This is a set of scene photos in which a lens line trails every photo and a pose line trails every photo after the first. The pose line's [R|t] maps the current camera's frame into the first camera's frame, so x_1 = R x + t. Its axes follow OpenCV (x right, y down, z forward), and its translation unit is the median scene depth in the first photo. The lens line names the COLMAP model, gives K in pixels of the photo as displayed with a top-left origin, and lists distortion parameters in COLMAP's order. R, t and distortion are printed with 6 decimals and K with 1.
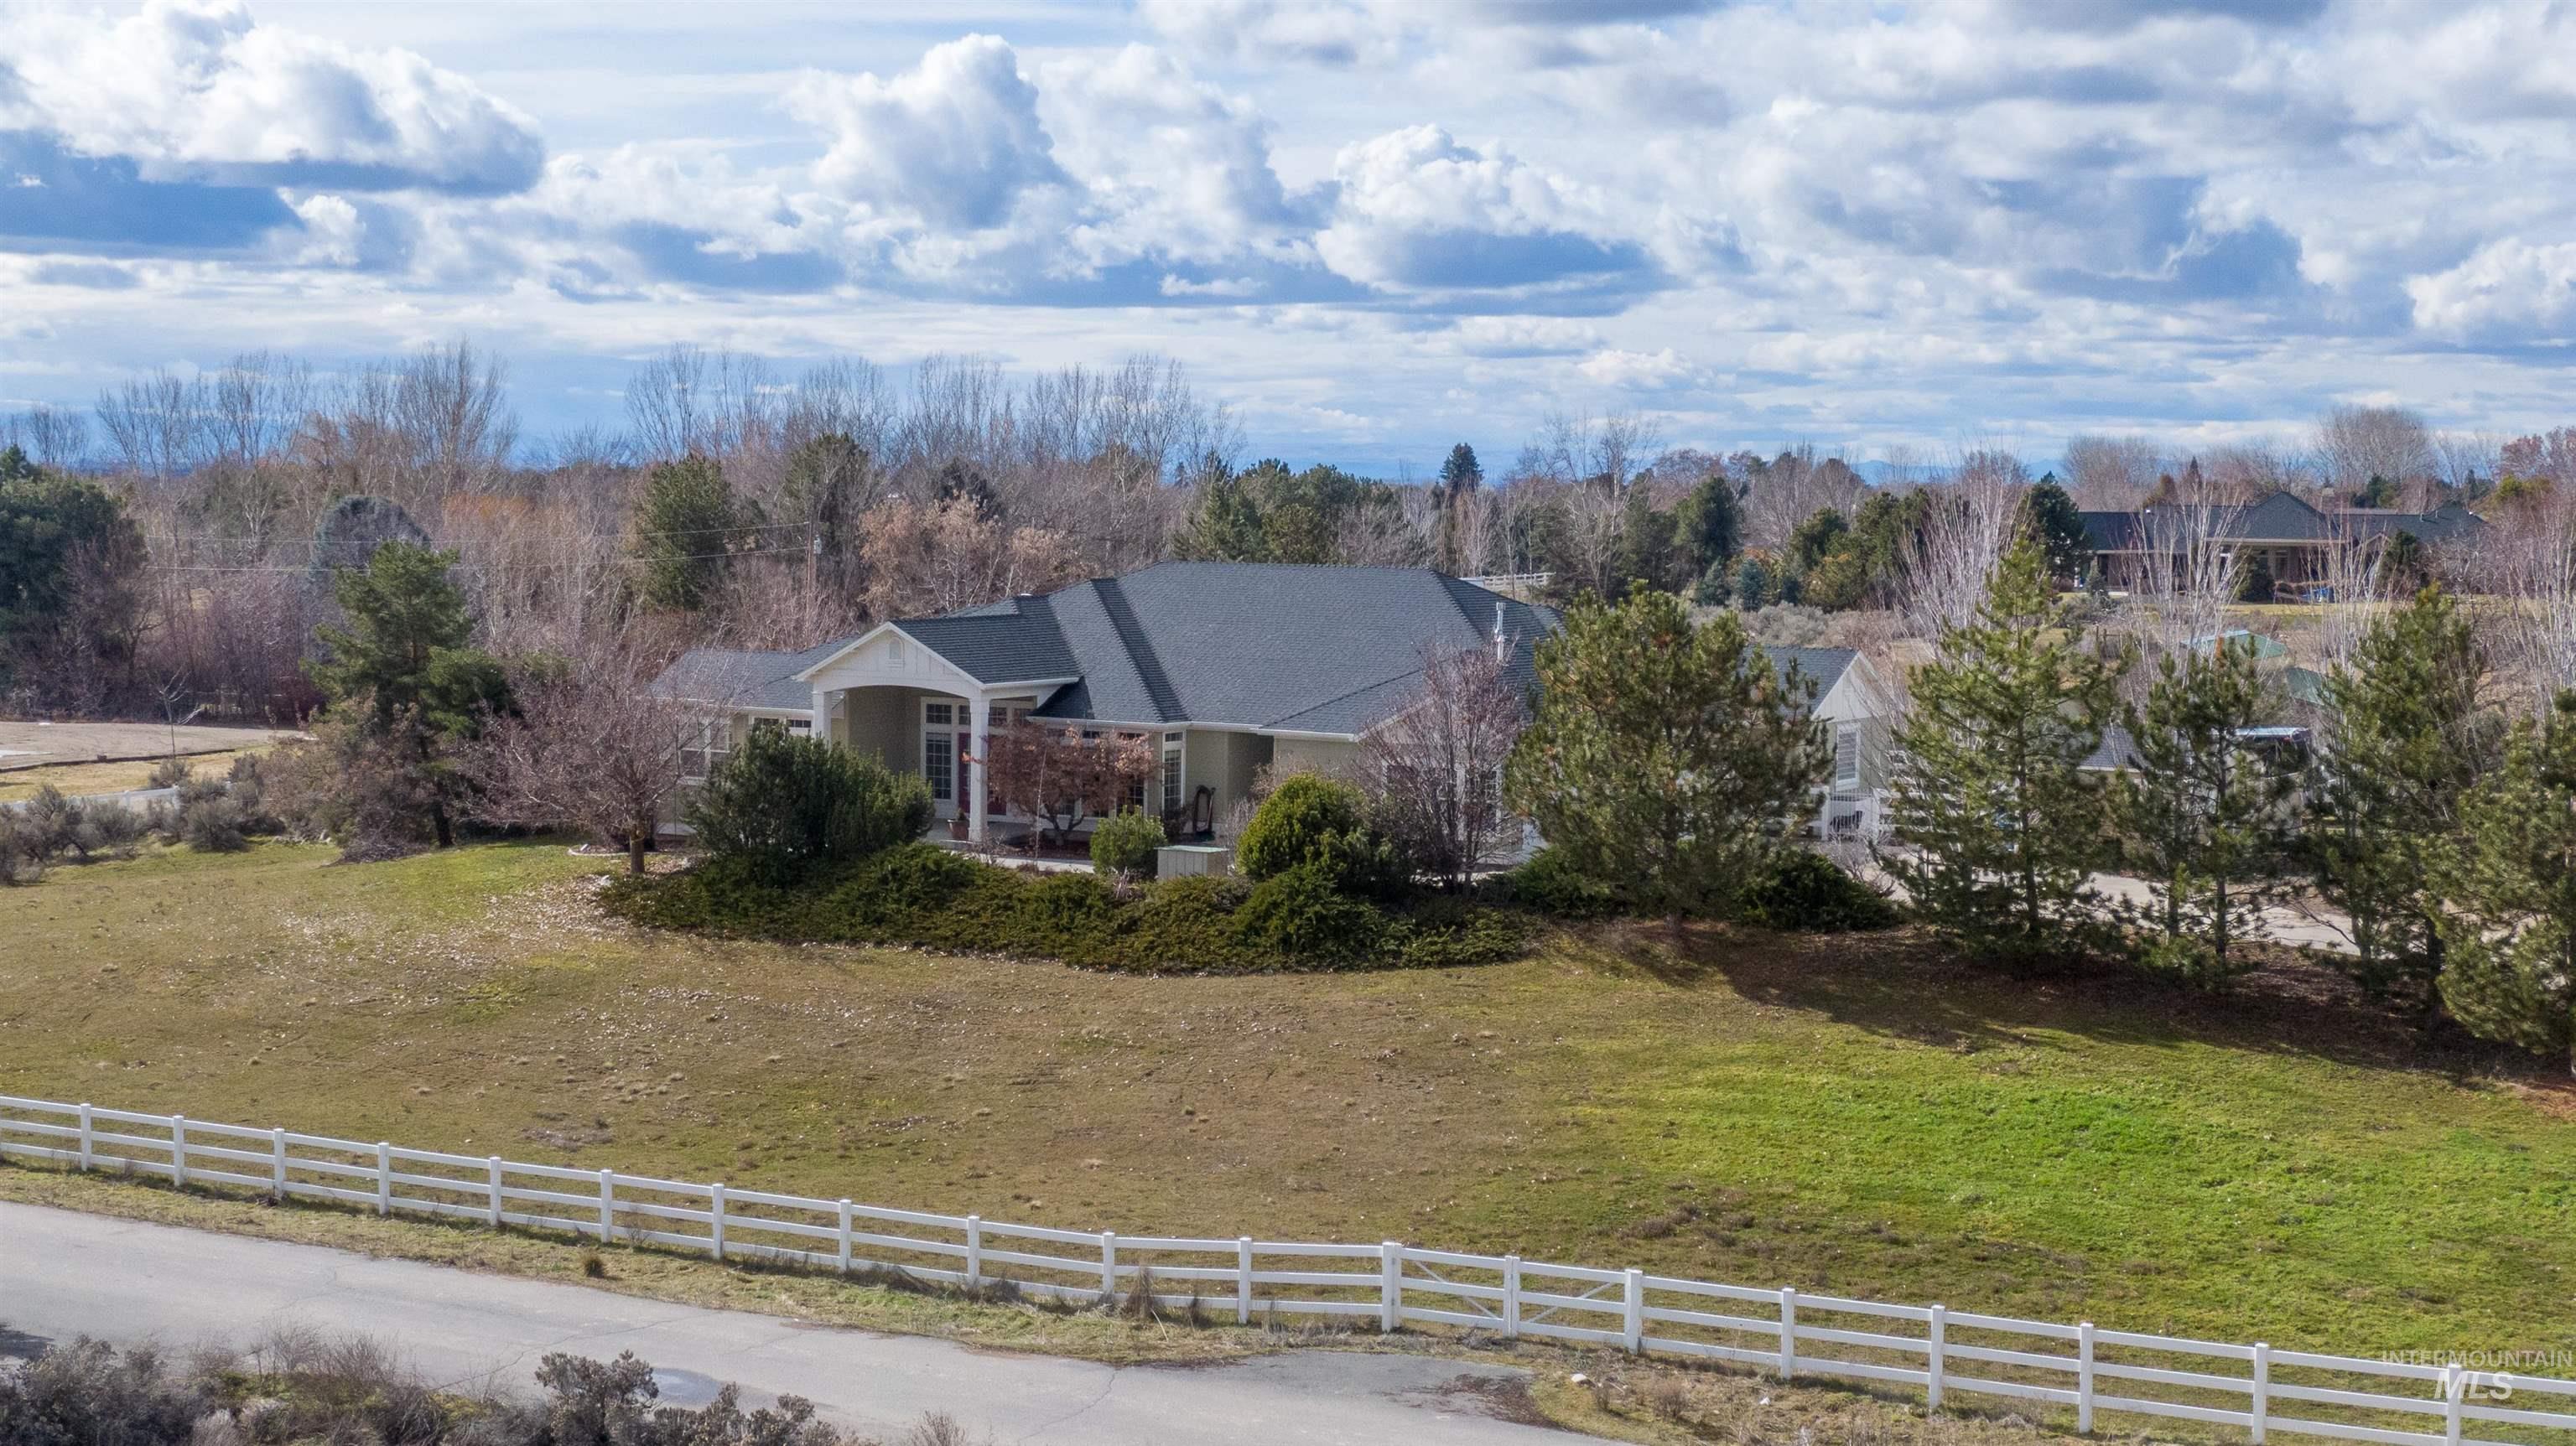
lens RADIAL K [[3672.8, 0, 1288.0], [0, 3672.8, 723.0], [0, 0, 1]] dist [0.034655, -0.021712]
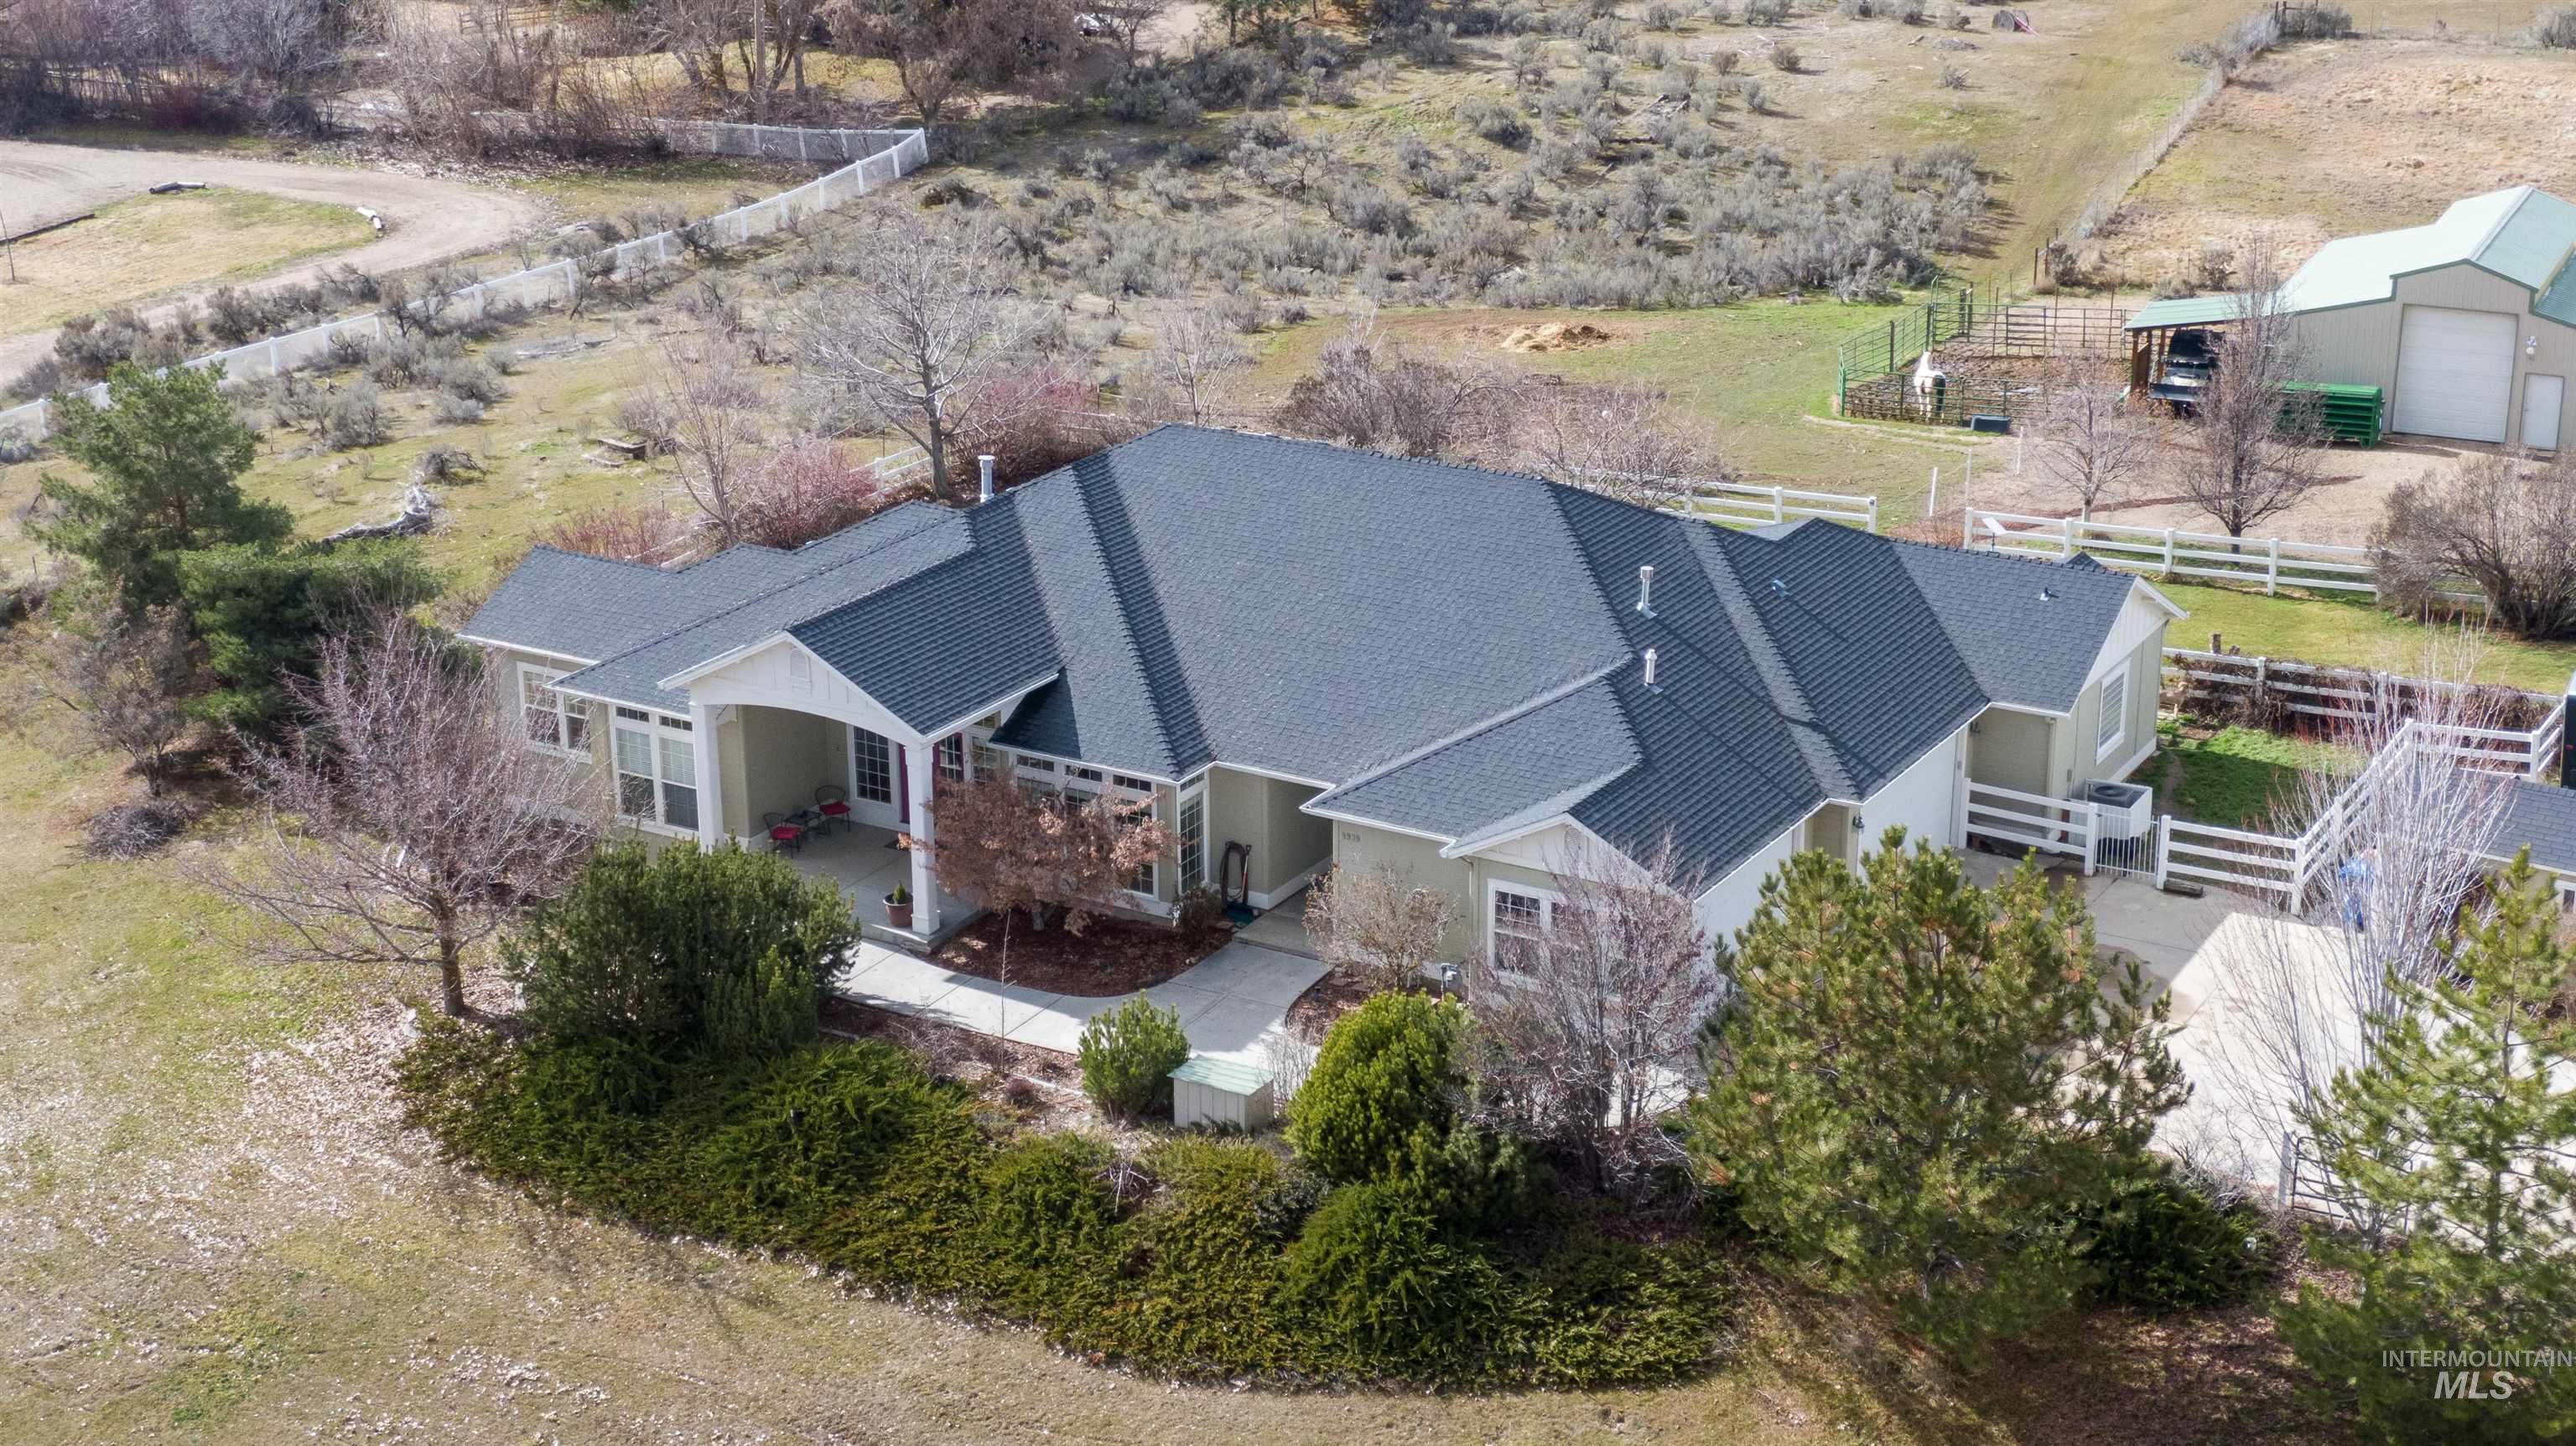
lens RADIAL K [[3594.0, 0, 1288.0], [0, 3594.0, 723.0], [0, 0, 1]] dist [0.030916, -0.132584]
pose [[0.999817, -0.016377, -0.009848, -0.006173], [0.018430, 0.962584, 0.270357, -0.227409], [0.005052, -0.270489, 0.962710, 0.379209]]
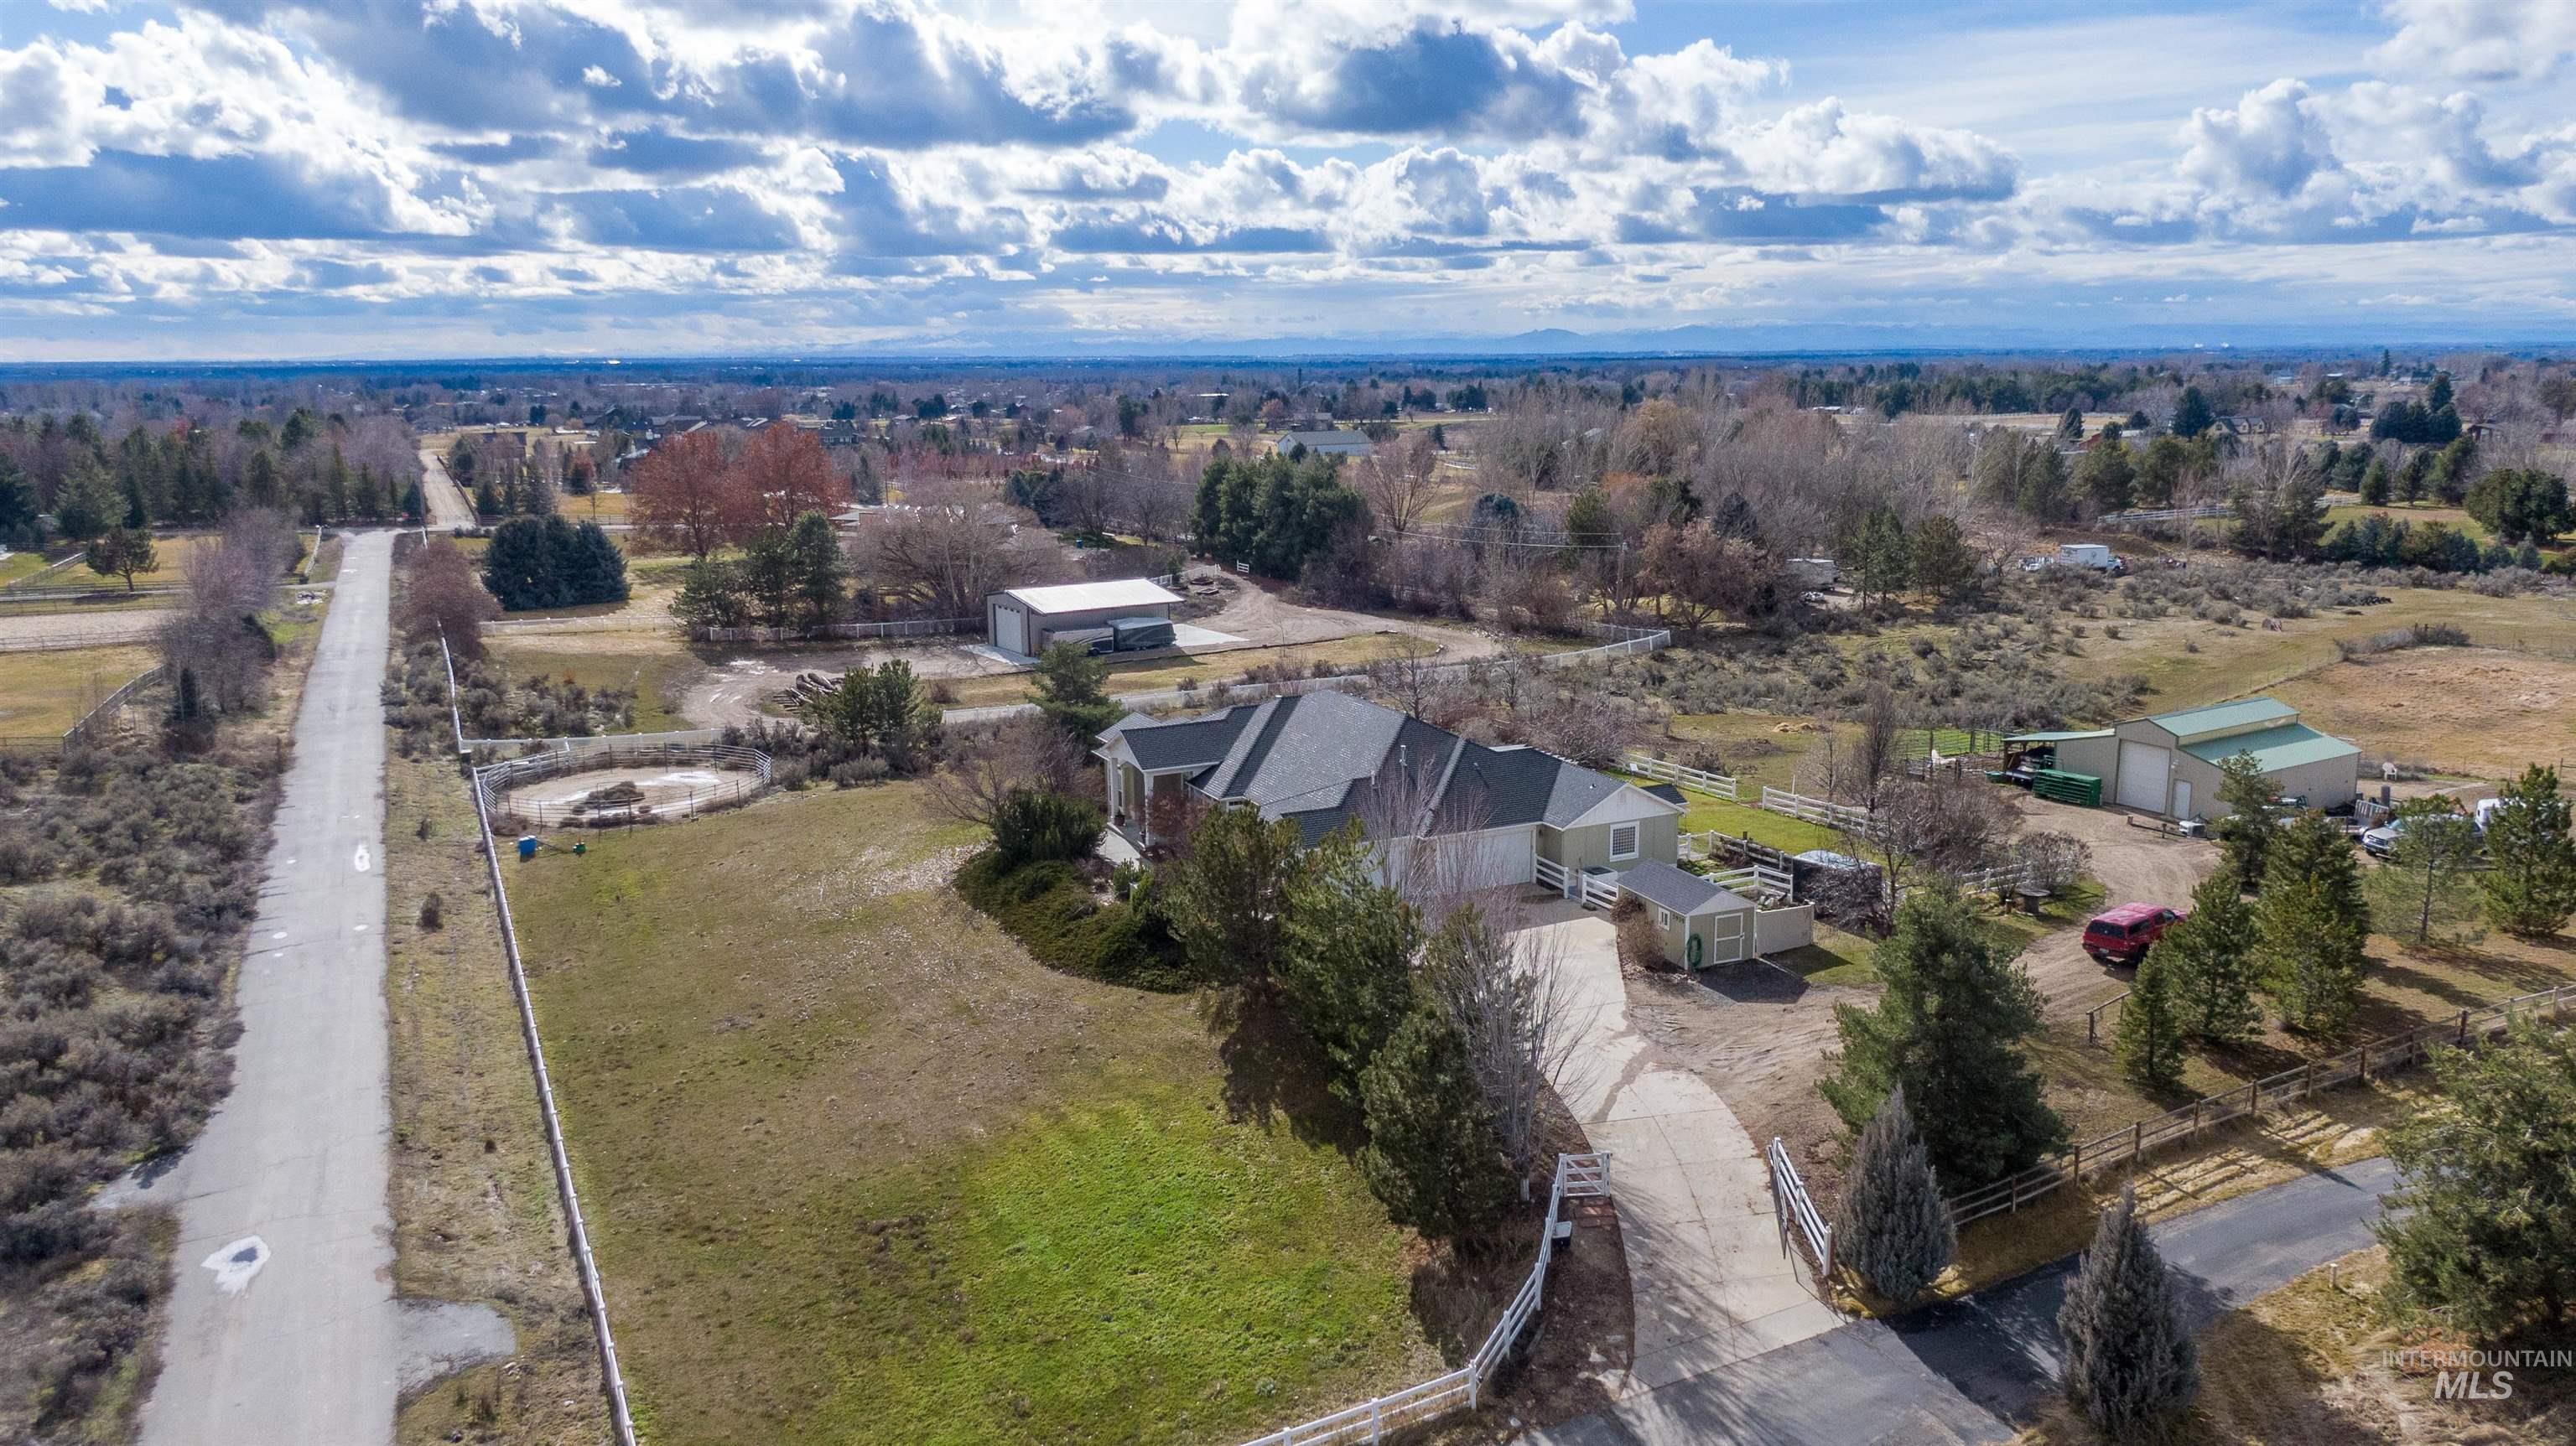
lens RADIAL K [[1808.7, 0, 1288.0], [0, 1808.7, 723.0], [0, 0, 1]] dist [0.050479, -0.079422]
pose [[0.835089, 0.087678, -0.543083, 0.582884], [-0.015600, 0.990594, 0.135939, -0.193601], [0.549894, -0.105049, 0.828602, 0.269657]]
